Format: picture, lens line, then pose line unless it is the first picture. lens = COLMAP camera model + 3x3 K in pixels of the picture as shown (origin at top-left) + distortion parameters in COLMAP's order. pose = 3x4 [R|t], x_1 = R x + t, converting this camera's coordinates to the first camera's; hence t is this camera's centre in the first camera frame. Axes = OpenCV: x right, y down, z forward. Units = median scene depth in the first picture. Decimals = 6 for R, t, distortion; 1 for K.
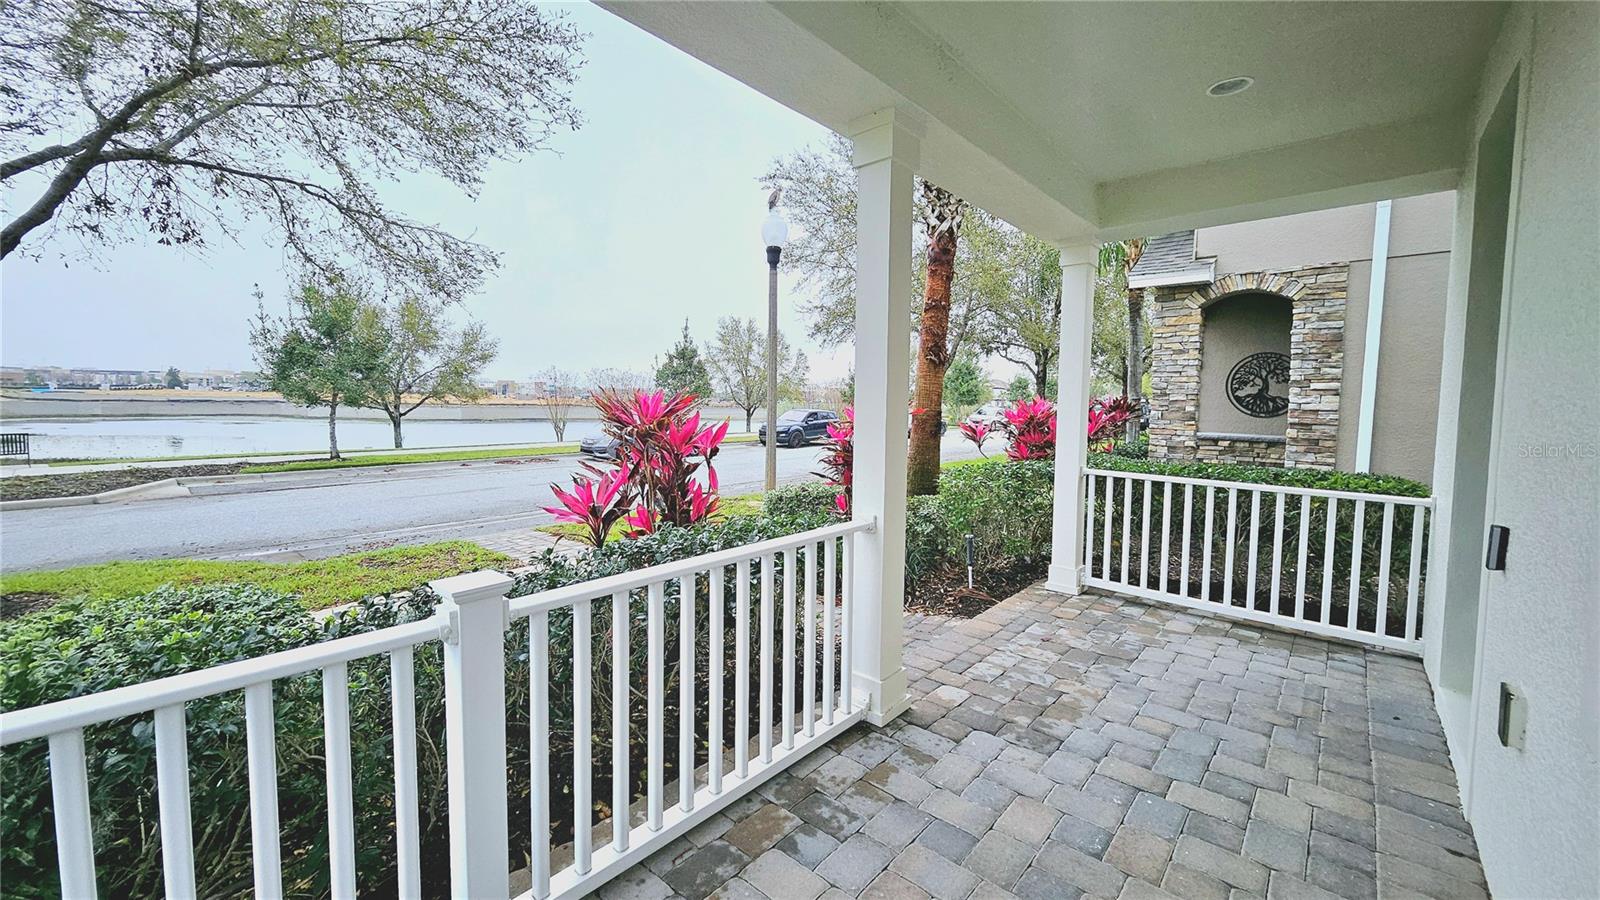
lens RADIAL K [[629.3, 0, 798.0], [0, 629.3, 445.4], [0, 0, 1]] dist [0.005596, -0.000337]
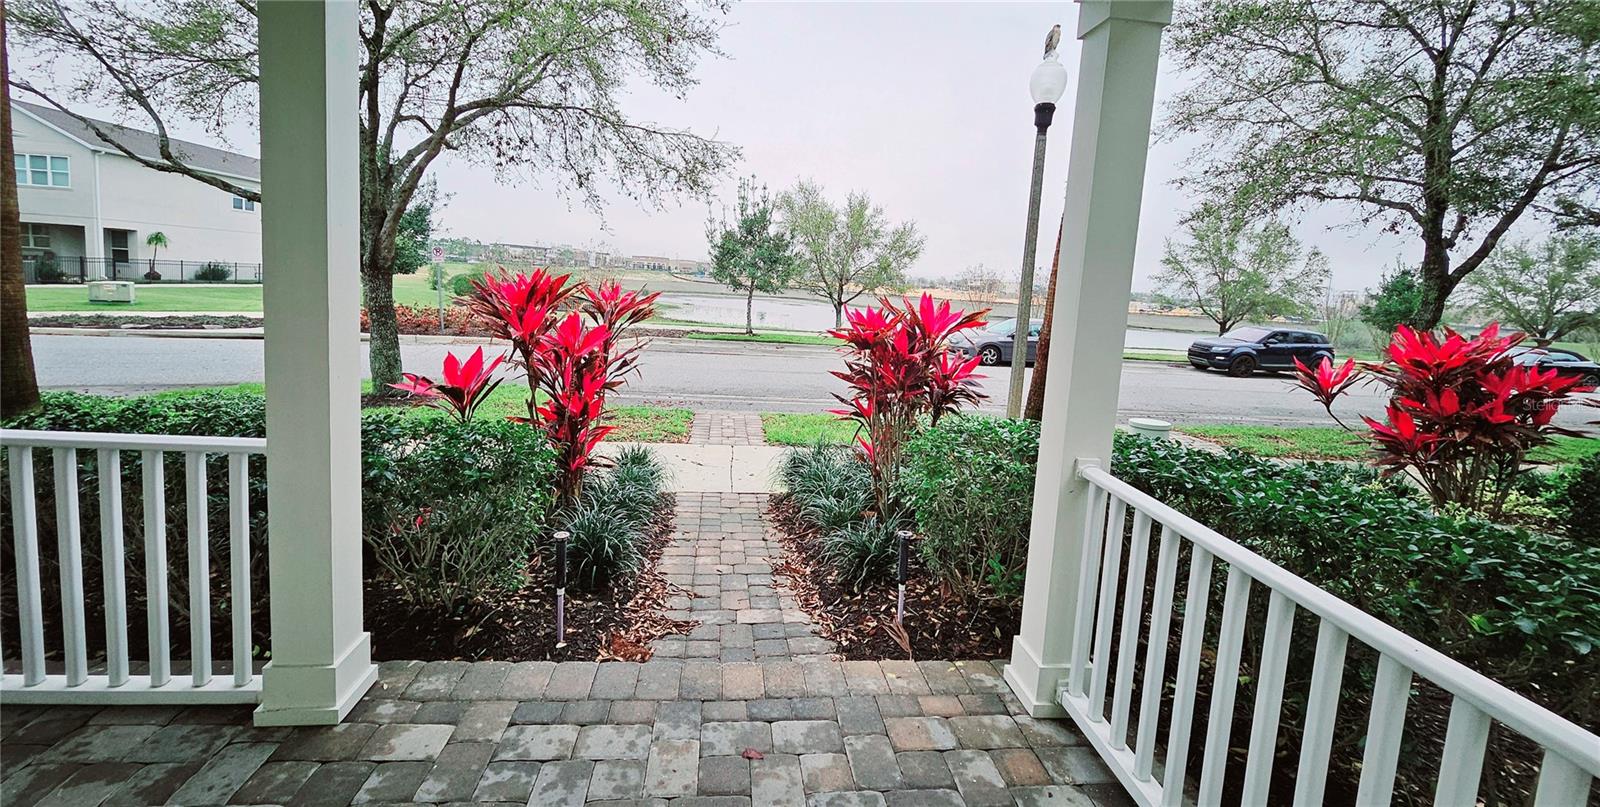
lens RADIAL K [[635.8, 0, 793.9], [0, 635.8, 346.5], [0, 0, 1]] dist [-0.002047, -0.000141]
pose [[0.736356, 0.102968, -0.668713, 0.174373], [-0.102406, 0.993927, 0.040279, -0.013468], [0.668800, 0.038820, 0.742428, 0.144711]]
